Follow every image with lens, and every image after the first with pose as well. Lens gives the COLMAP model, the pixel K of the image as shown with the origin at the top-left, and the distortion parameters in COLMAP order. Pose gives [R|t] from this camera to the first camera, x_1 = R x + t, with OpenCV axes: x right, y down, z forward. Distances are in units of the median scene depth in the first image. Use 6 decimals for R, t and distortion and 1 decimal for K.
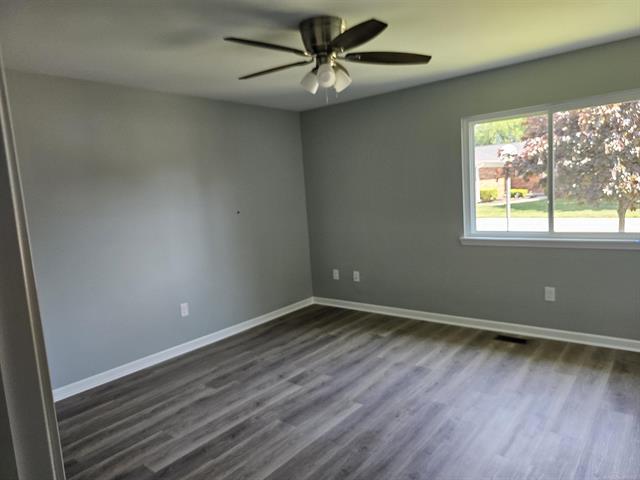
lens RADIAL K [[431.2, 0, 320.0], [0, 431.2, 240.0], [0, 0, 1]] dist [-0.001647, 0.001735]
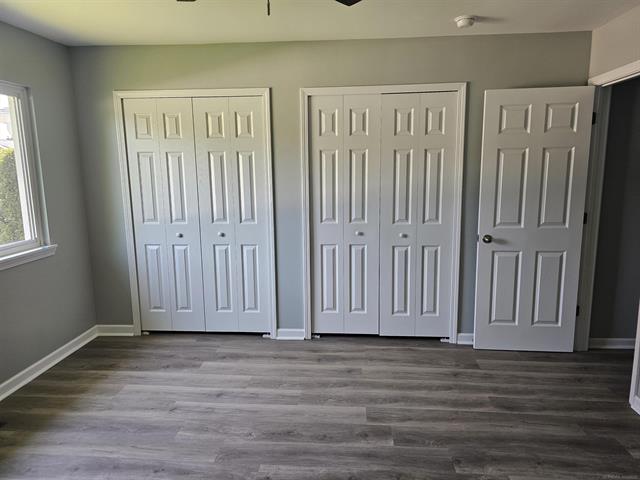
lens RADIAL K [[431.2, 0, 320.0], [0, 431.2, 240.0], [0, 0, 1]] dist [-0.001647, 0.001735]
pose [[-0.568408, -0.063462, 0.820296, -0.430473], [0.143872, 0.973992, 0.175046, -0.105351], [-0.810070, 0.217515, -0.544494, 1.158411]]
